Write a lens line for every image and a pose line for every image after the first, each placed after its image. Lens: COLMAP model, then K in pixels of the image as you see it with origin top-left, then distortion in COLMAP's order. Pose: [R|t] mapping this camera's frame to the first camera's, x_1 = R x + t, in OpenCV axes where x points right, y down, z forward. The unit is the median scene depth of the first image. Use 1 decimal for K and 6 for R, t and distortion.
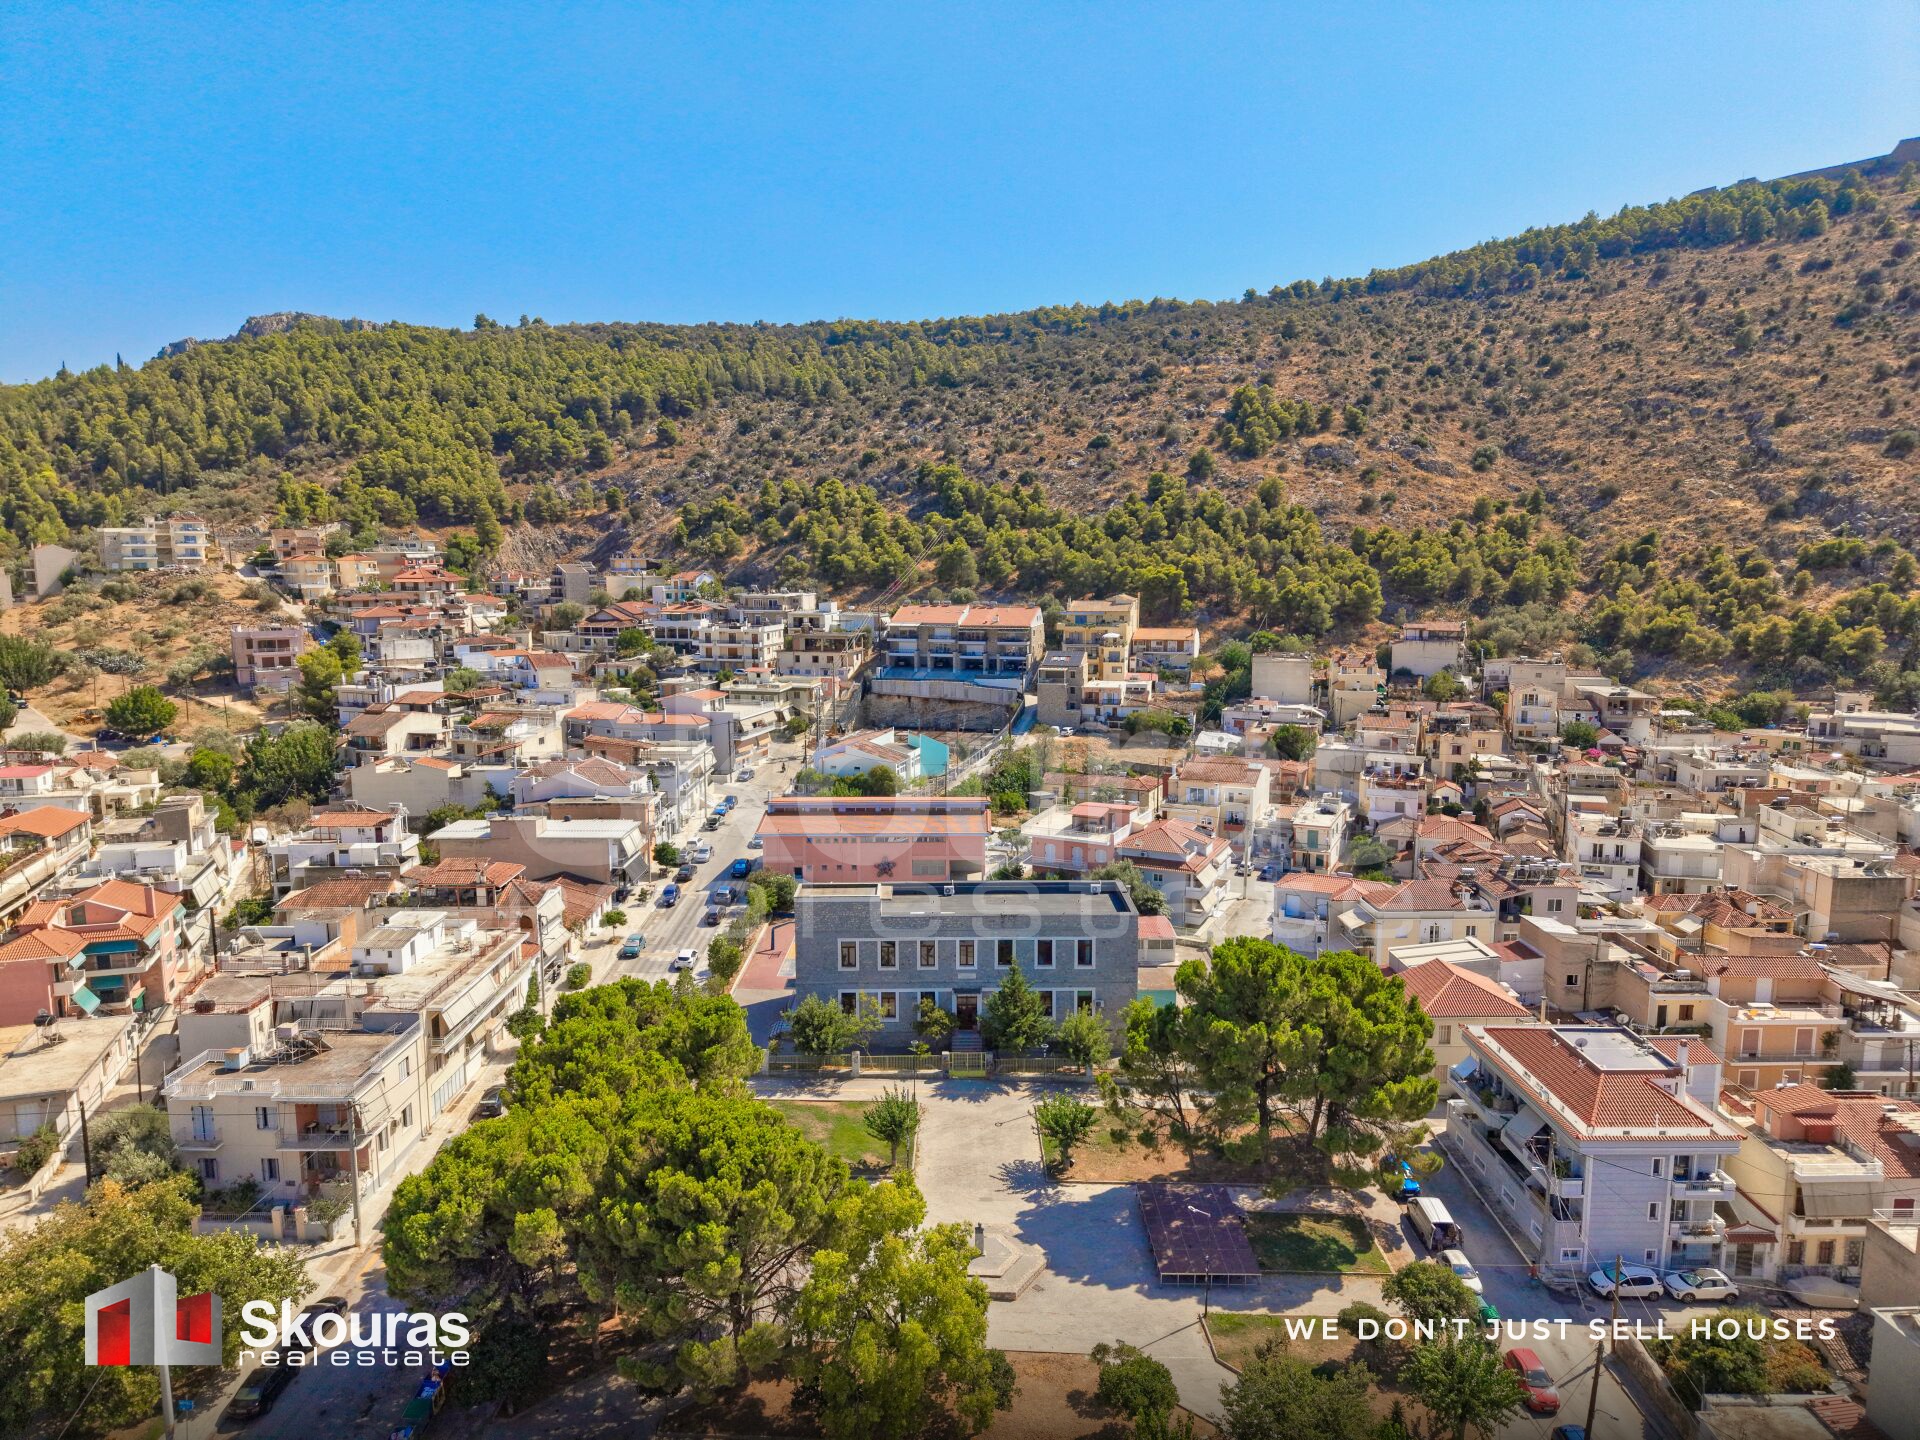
lens RADIAL K [[1307.5, 0, 962.5], [0, 1307.5, 715.1], [0, 0, 1]] dist [0.000300, -0.002745]
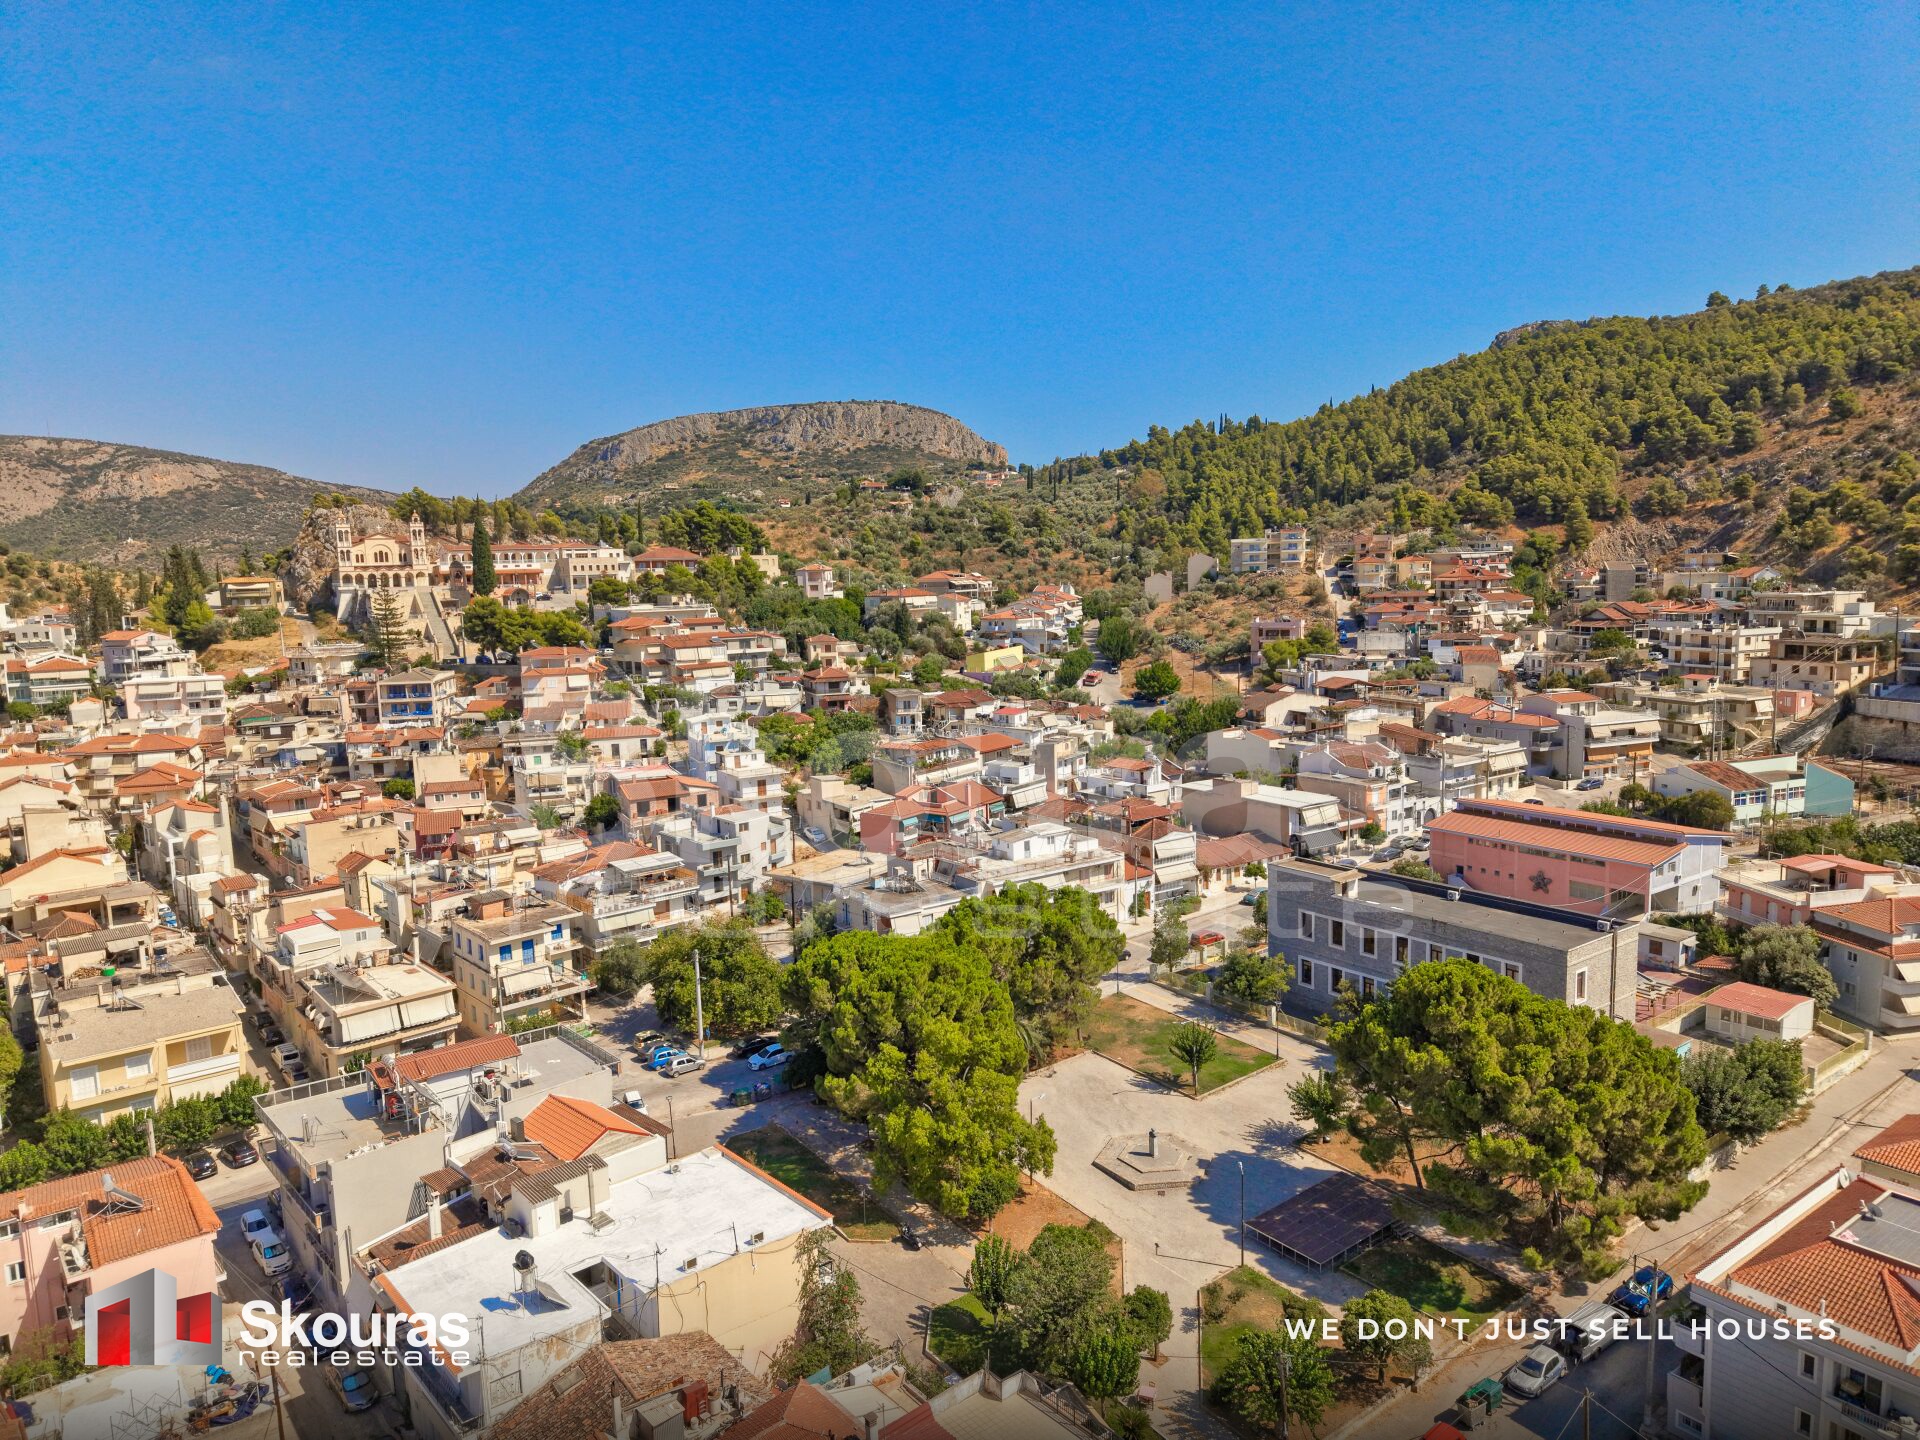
lens RADIAL K [[1307.5, 0, 959.6], [0, 1307.5, 722.9], [0, 0, 1]] dist [0.000300, -0.002745]
pose [[0.574279, 0.085553, -0.814177, 0.206340], [-0.076081, 0.995798, 0.050974, -0.007198], [0.815117, 0.032671, 0.578375, 0.036680]]
